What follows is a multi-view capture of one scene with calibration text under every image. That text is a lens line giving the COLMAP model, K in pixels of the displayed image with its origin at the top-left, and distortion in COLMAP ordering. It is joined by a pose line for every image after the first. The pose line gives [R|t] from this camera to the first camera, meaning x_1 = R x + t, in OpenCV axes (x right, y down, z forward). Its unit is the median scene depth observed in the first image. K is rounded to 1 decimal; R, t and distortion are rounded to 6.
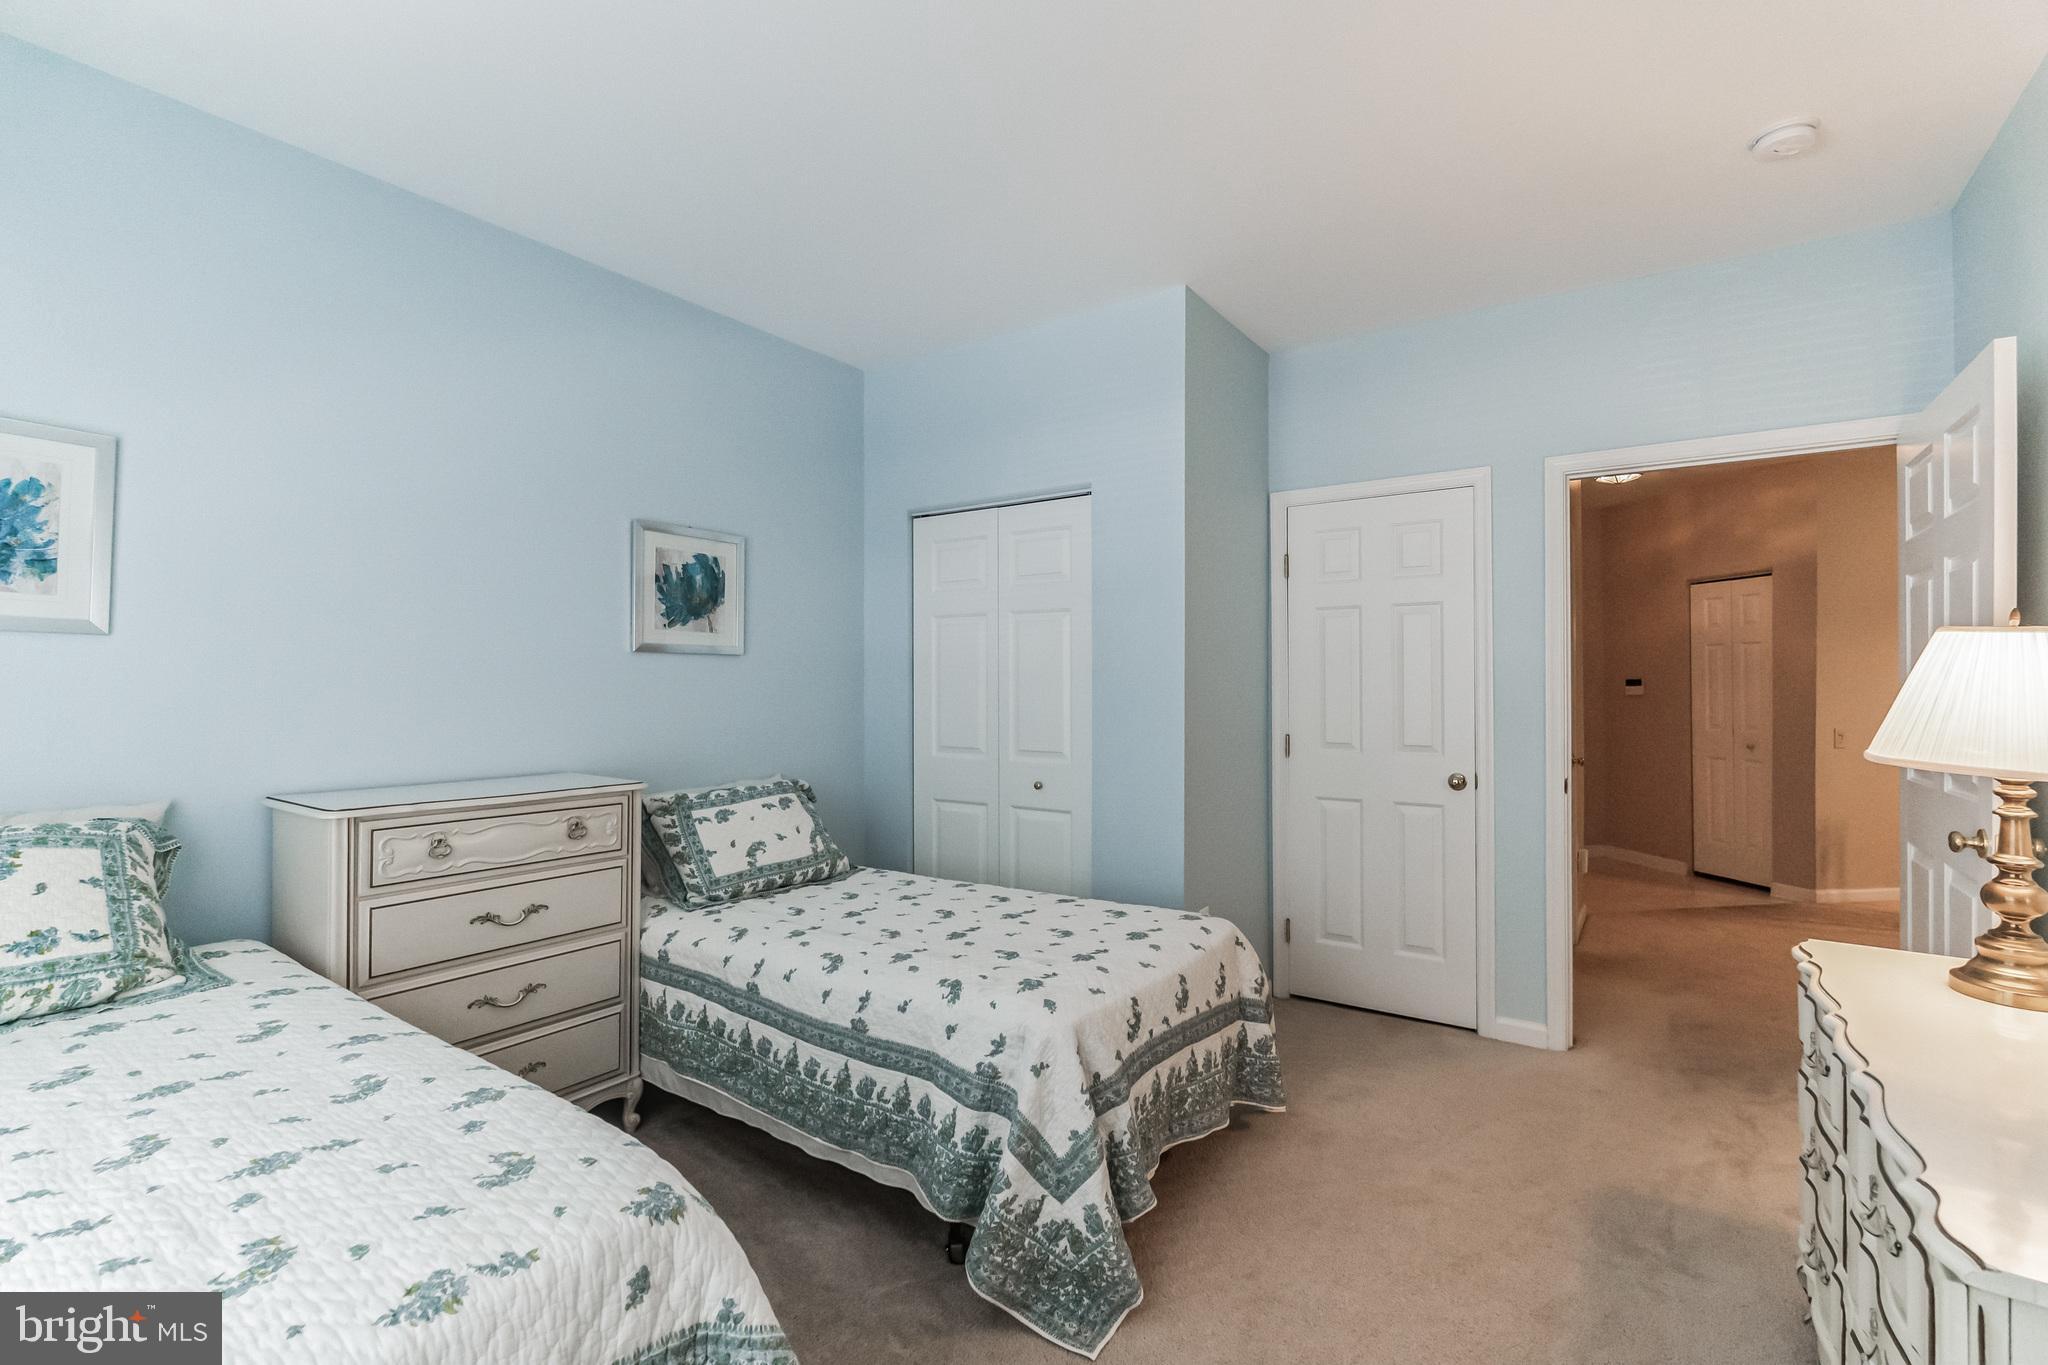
lens RADIAL K [[907.8, 0, 1032.4], [0, 907.8, 678.9], [0, 0, 1]] dist [-0.000185, 0.000196]
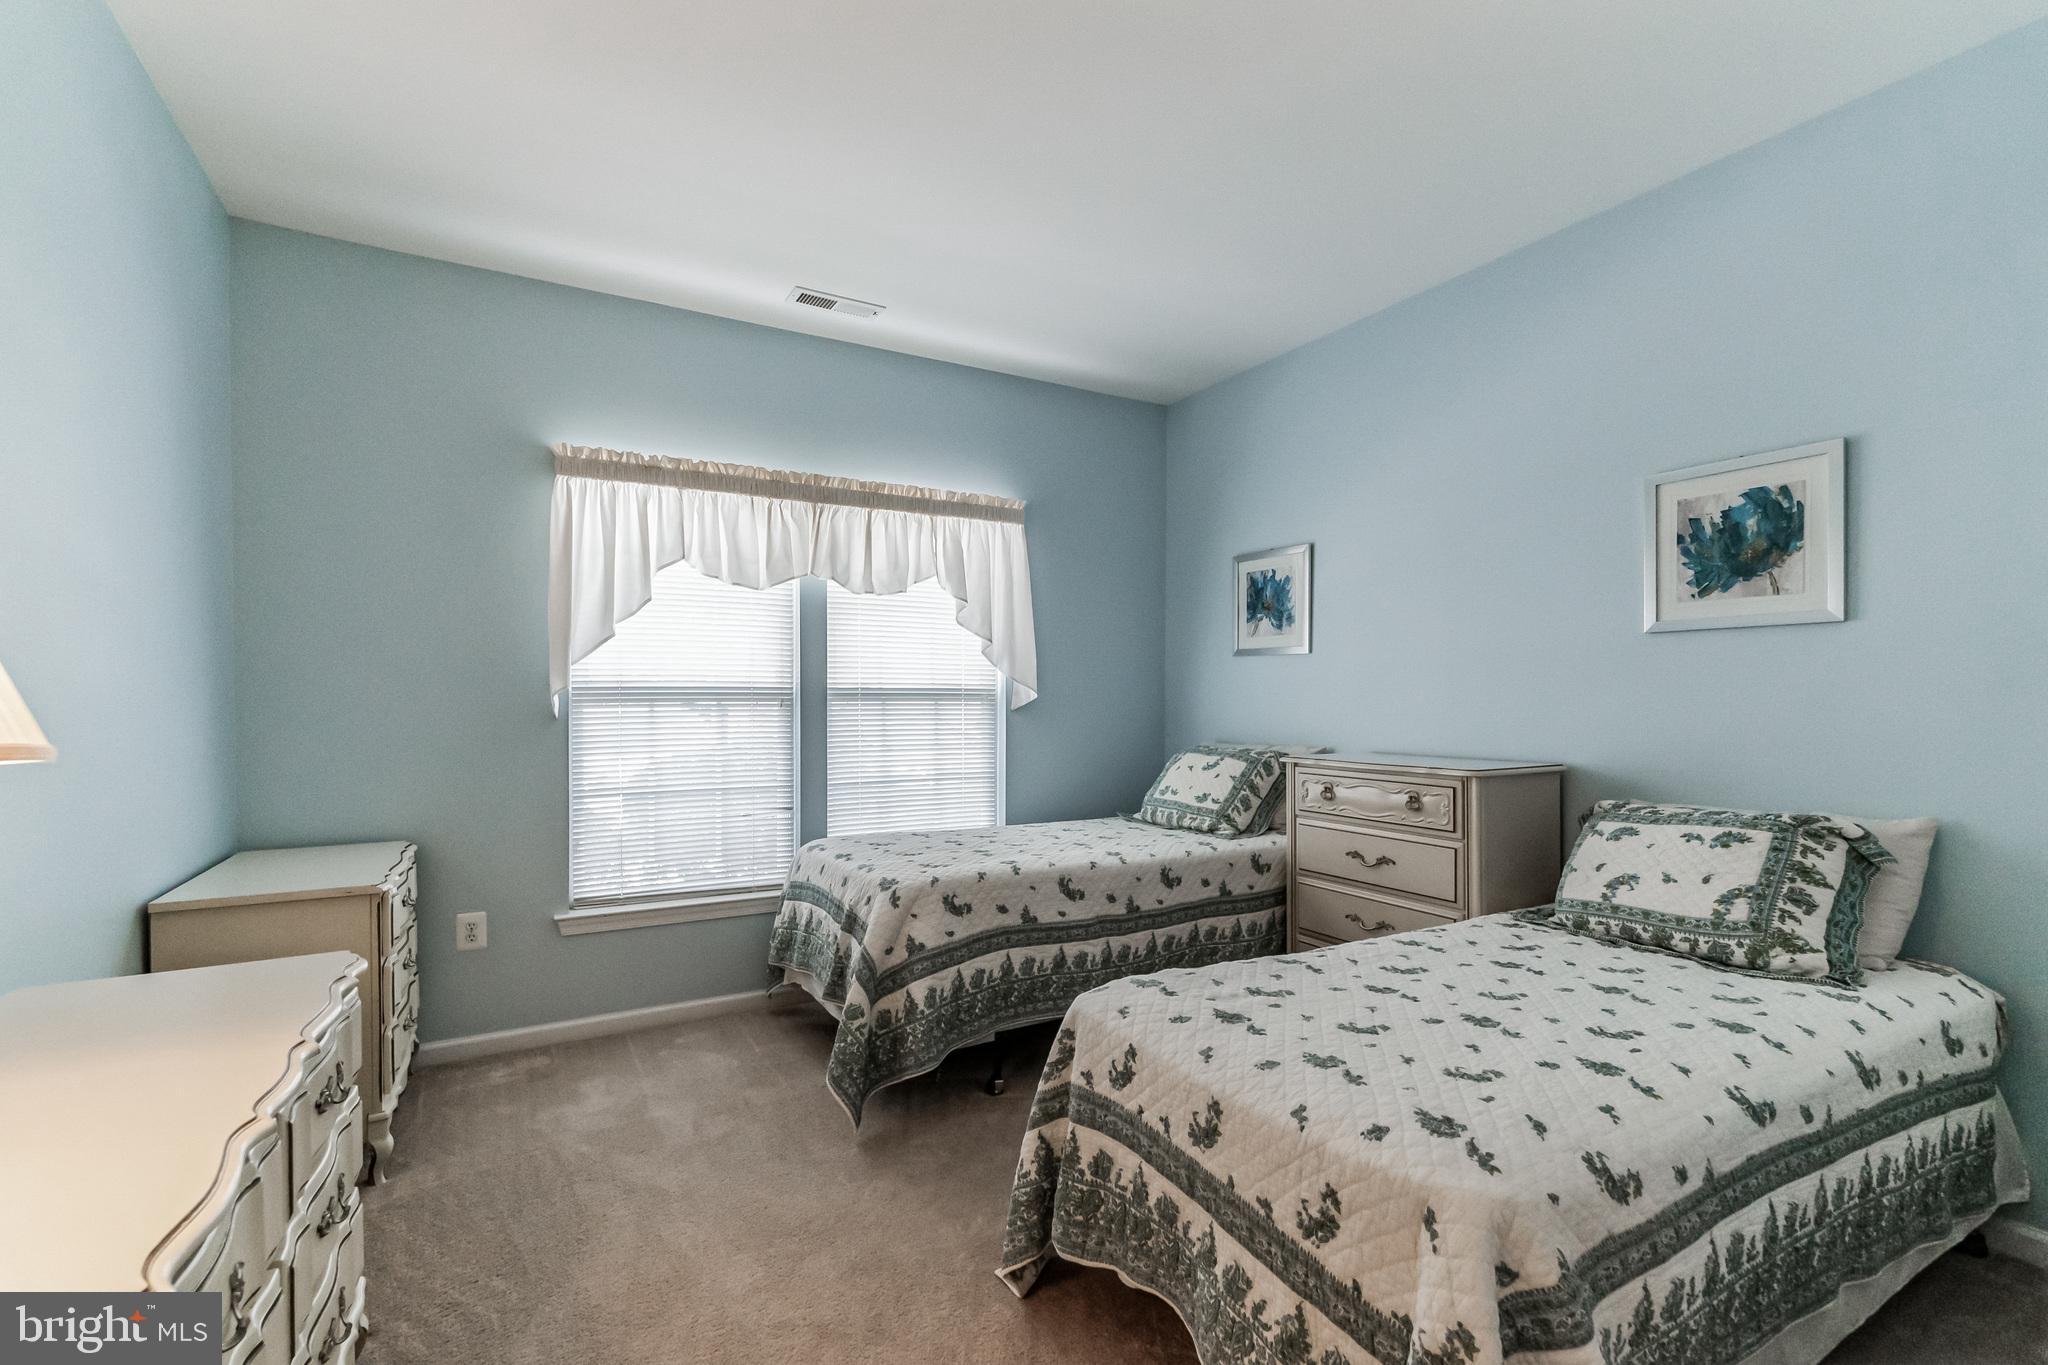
lens RADIAL K [[907.8, 0, 1032.4], [0, 907.8, 678.9], [0, 0, 1]] dist [-0.000185, 0.000196]
pose [[-0.418768, -0.019061, -0.907893, 0.562872], [0.009326, 0.999637, -0.025289, 0.029033], [0.908045, -0.019057, -0.418438, 0.816324]]
